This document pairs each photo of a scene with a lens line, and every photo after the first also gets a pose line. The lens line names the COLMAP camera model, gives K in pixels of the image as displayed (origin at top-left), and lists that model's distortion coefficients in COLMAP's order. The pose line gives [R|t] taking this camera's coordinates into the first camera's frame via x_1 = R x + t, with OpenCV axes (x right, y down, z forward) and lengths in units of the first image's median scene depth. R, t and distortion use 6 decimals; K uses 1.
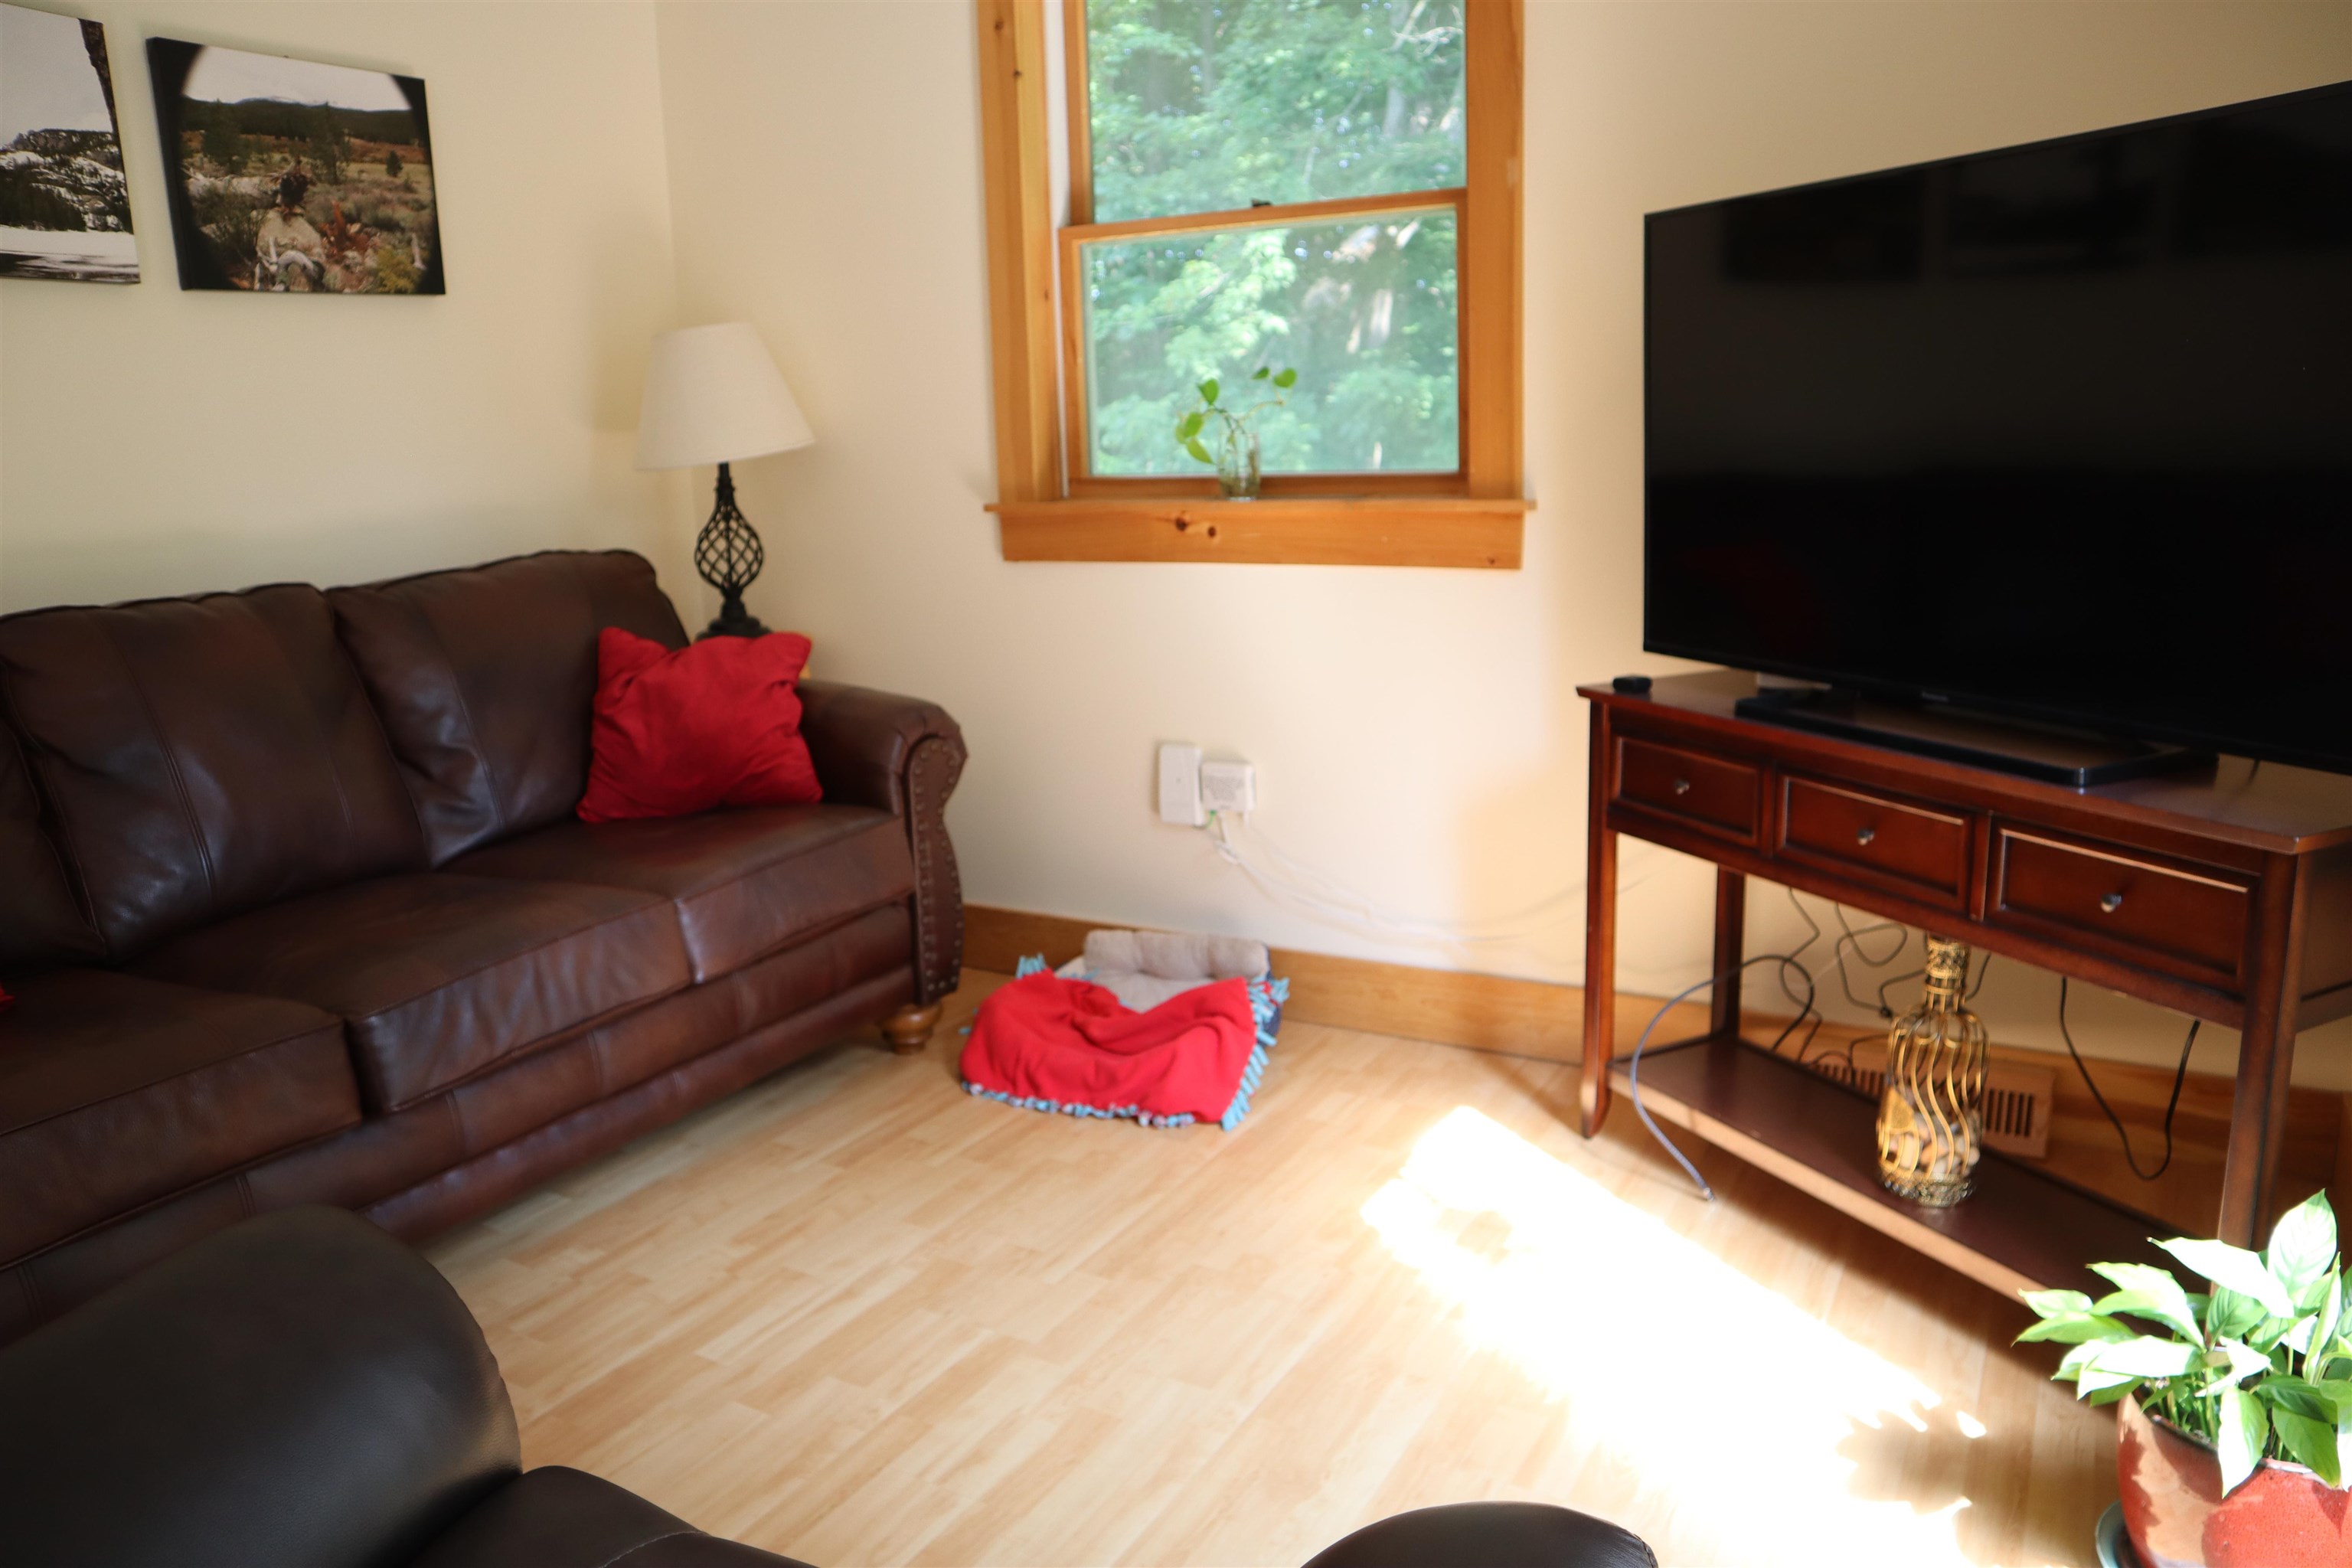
lens RADIAL K [[1629.4, 0, 1185.7], [0, 1629.4, 786.4], [0, 0, 1]] dist [-0.131801, 0.082405]
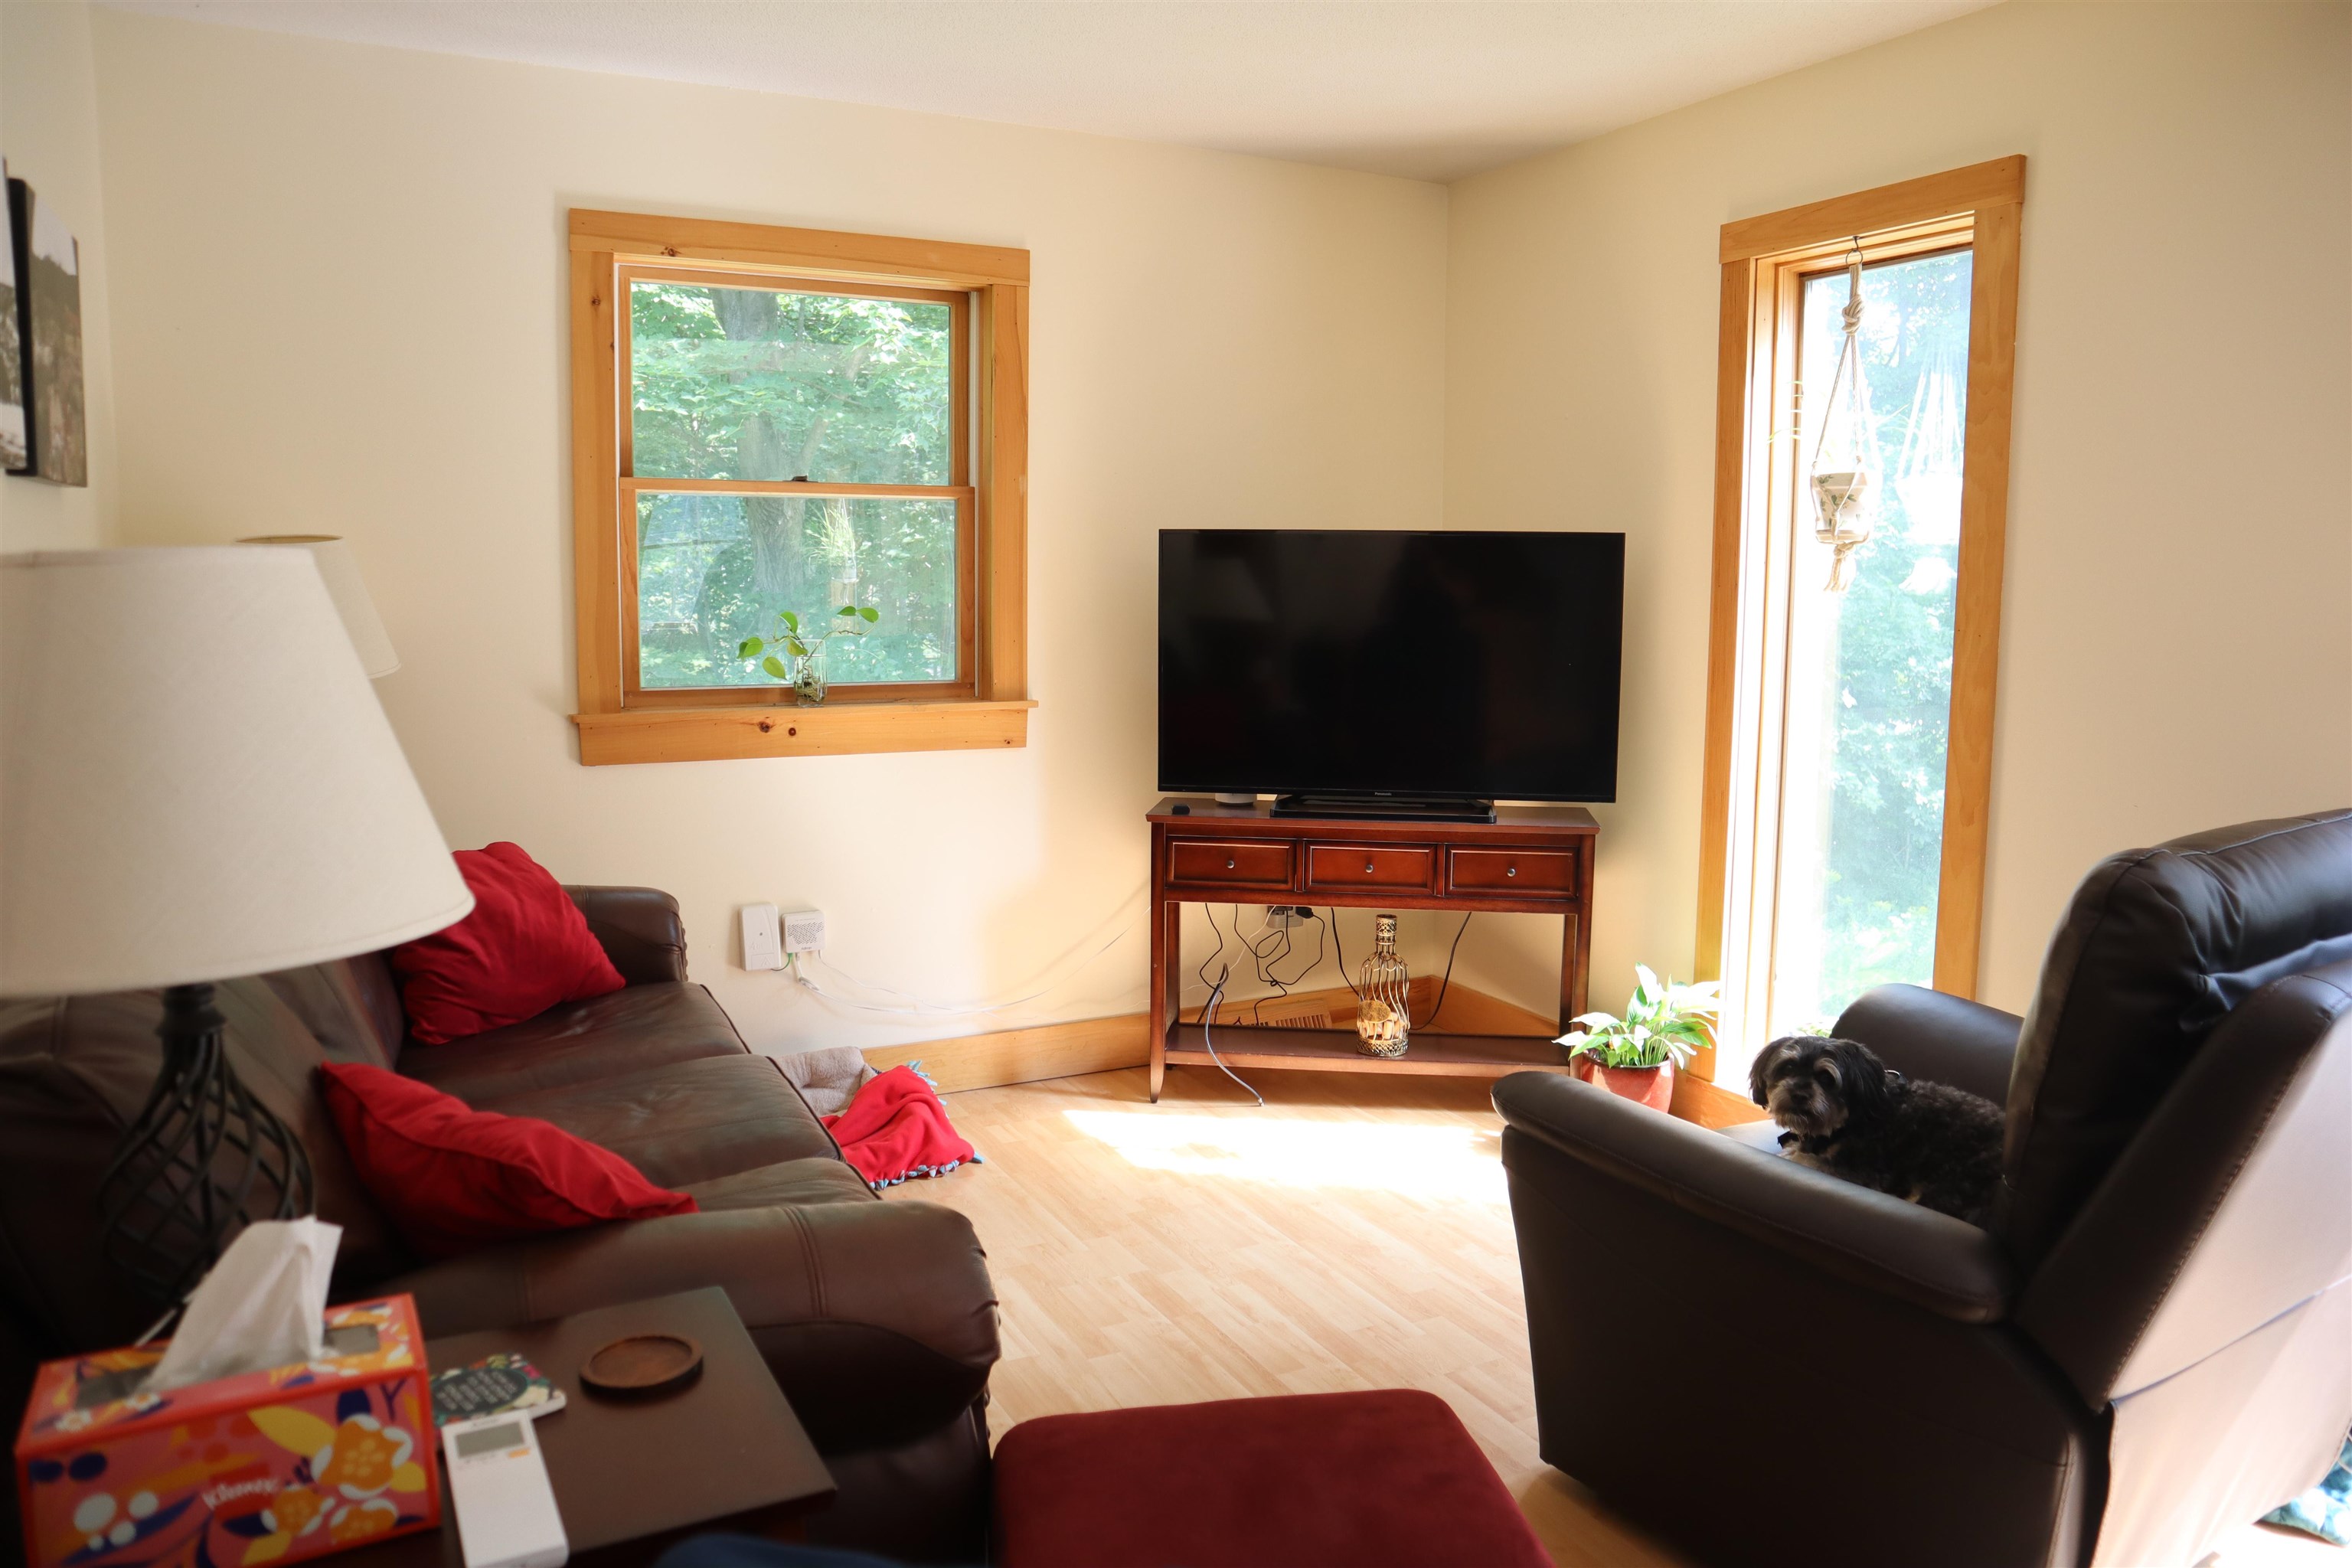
lens RADIAL K [[1625.8, 0, 1186.3], [0, 1625.8, 789.4], [0, 0, 1]] dist [-0.130902, 0.082174]
pose [[0.538082, -0.069341, 0.840036, -0.946974], [0.156164, 0.987558, -0.018512, -0.043721], [-0.828300, 0.141145, 0.542215, 0.071749]]
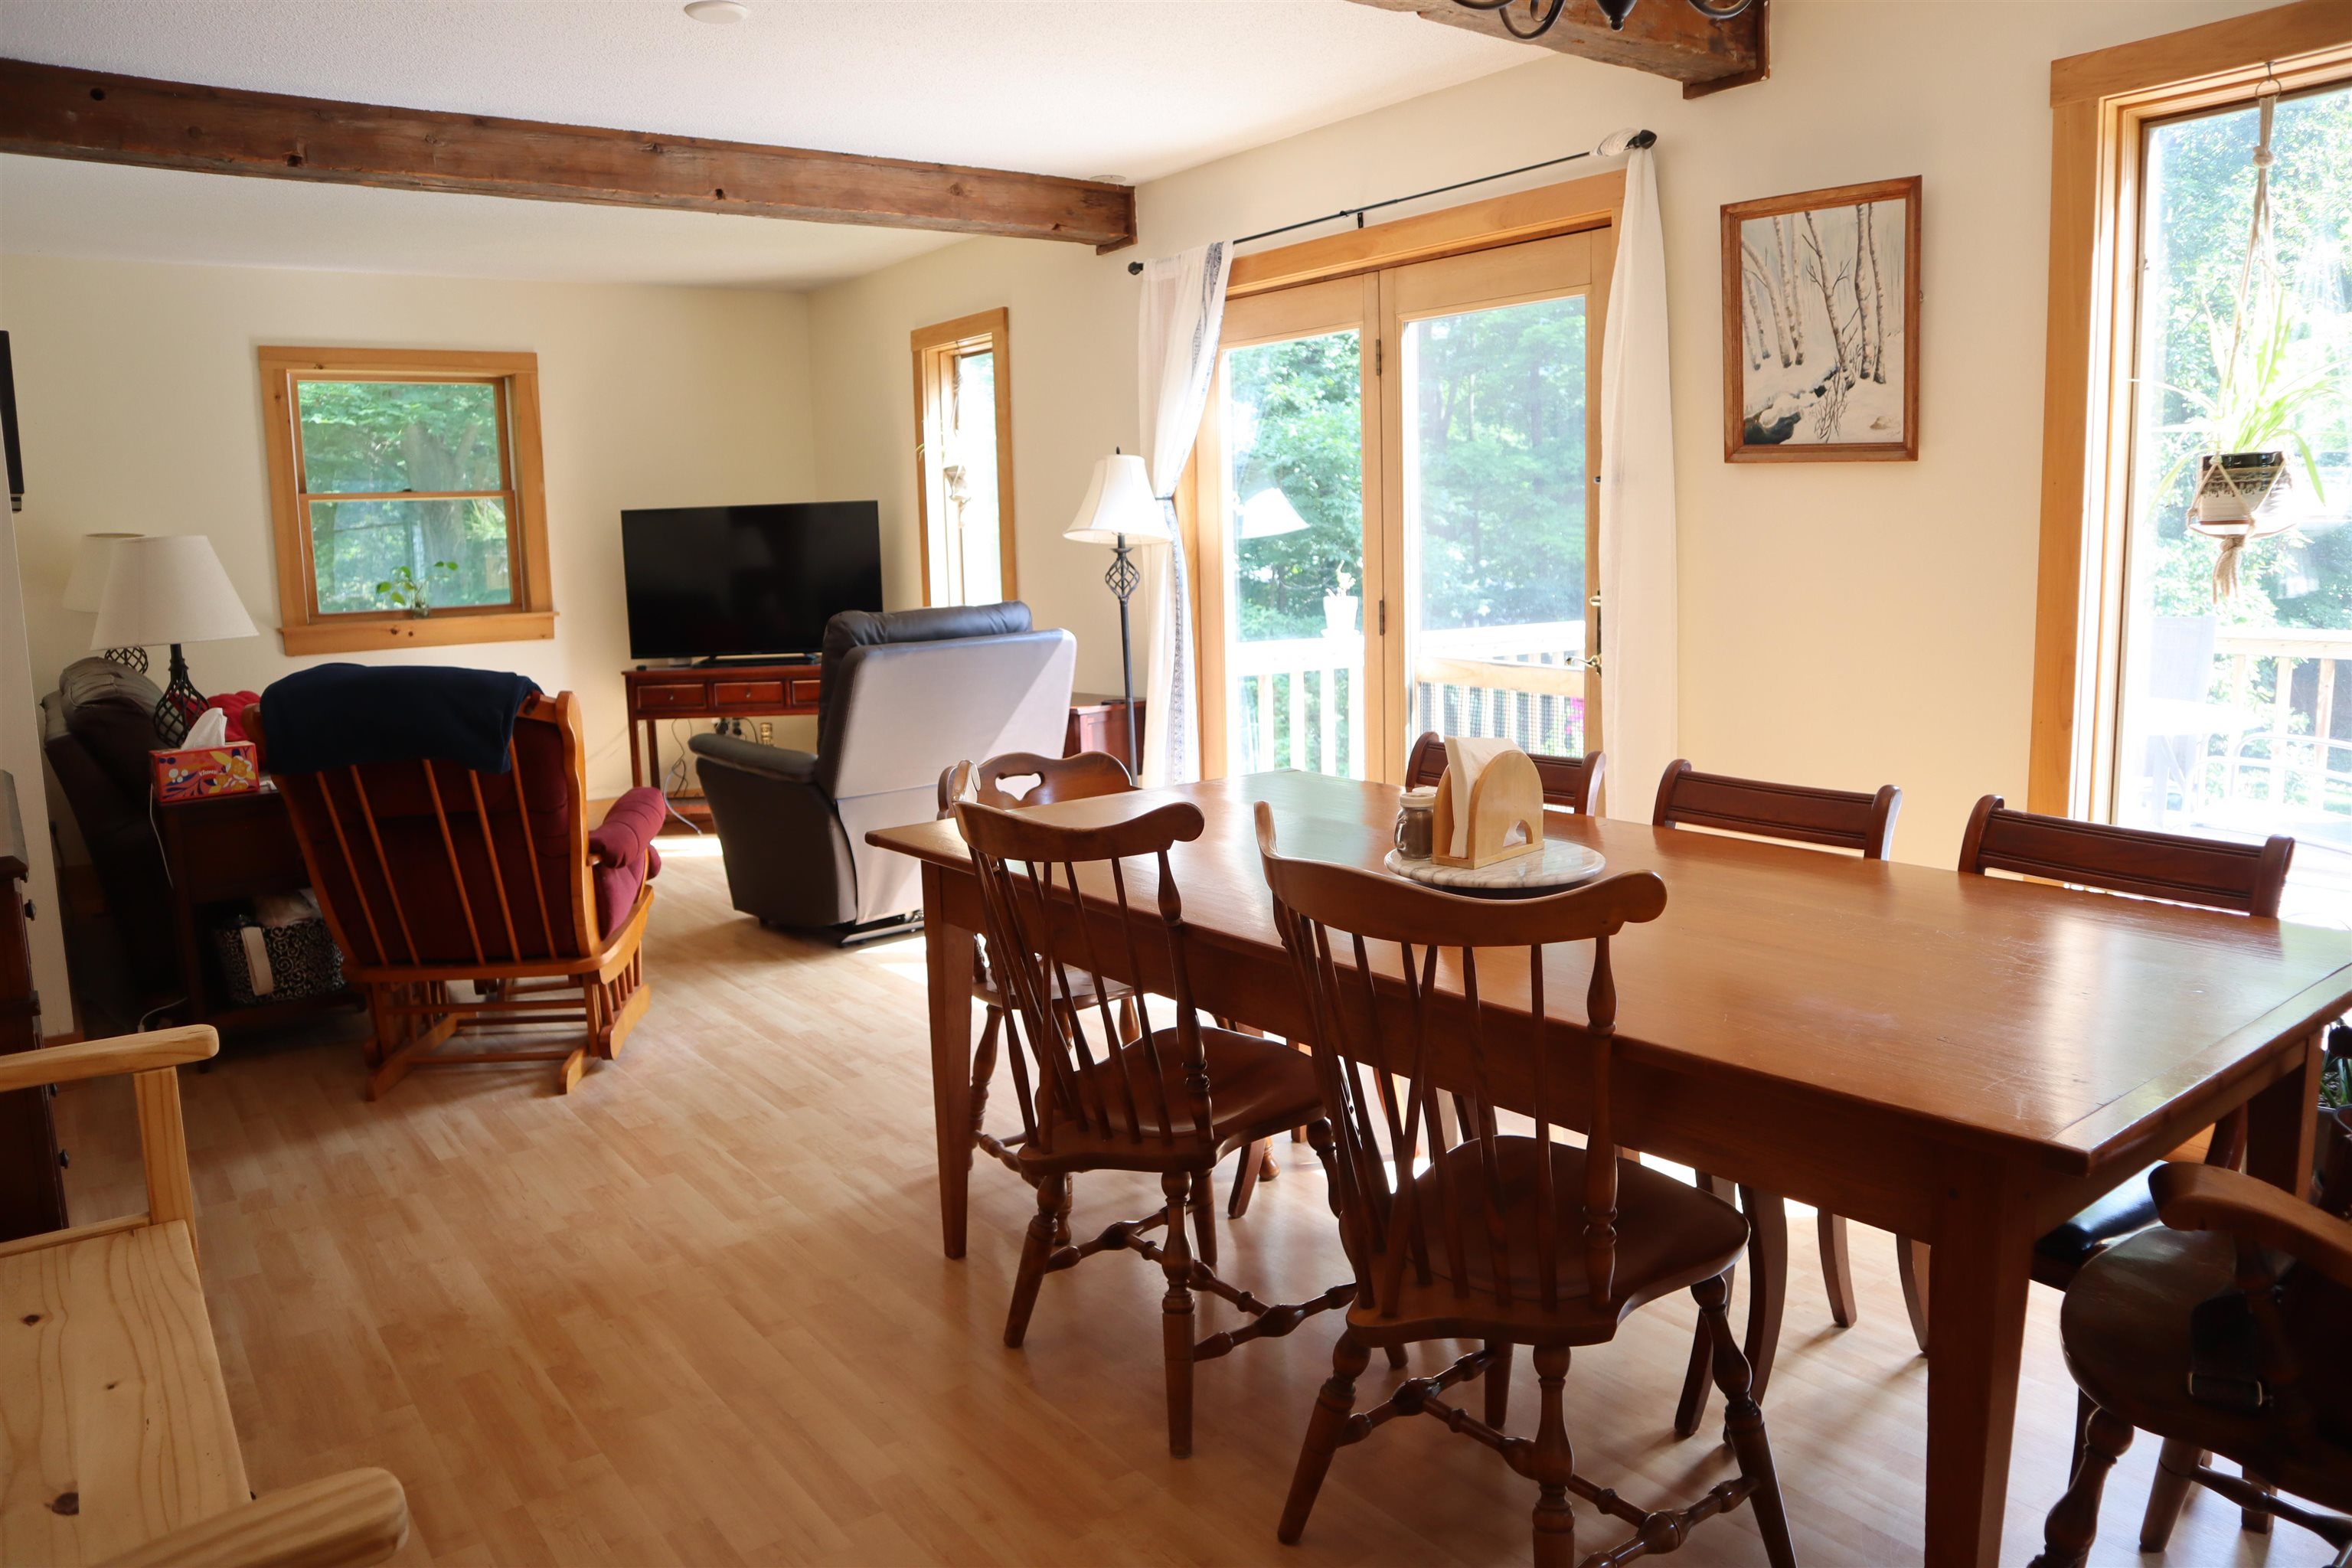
lens RADIAL K [[1611.6, 0, 1179.8], [0, 1611.6, 771.1], [0, 0, 1]] dist [-0.113599, 0.070028]
pose [[0.392930, -0.109949, 0.912972, -1.694245], [0.213830, 0.976536, 0.025574, 0.216374], [-0.894361, 0.185172, 0.407221, -0.865417]]
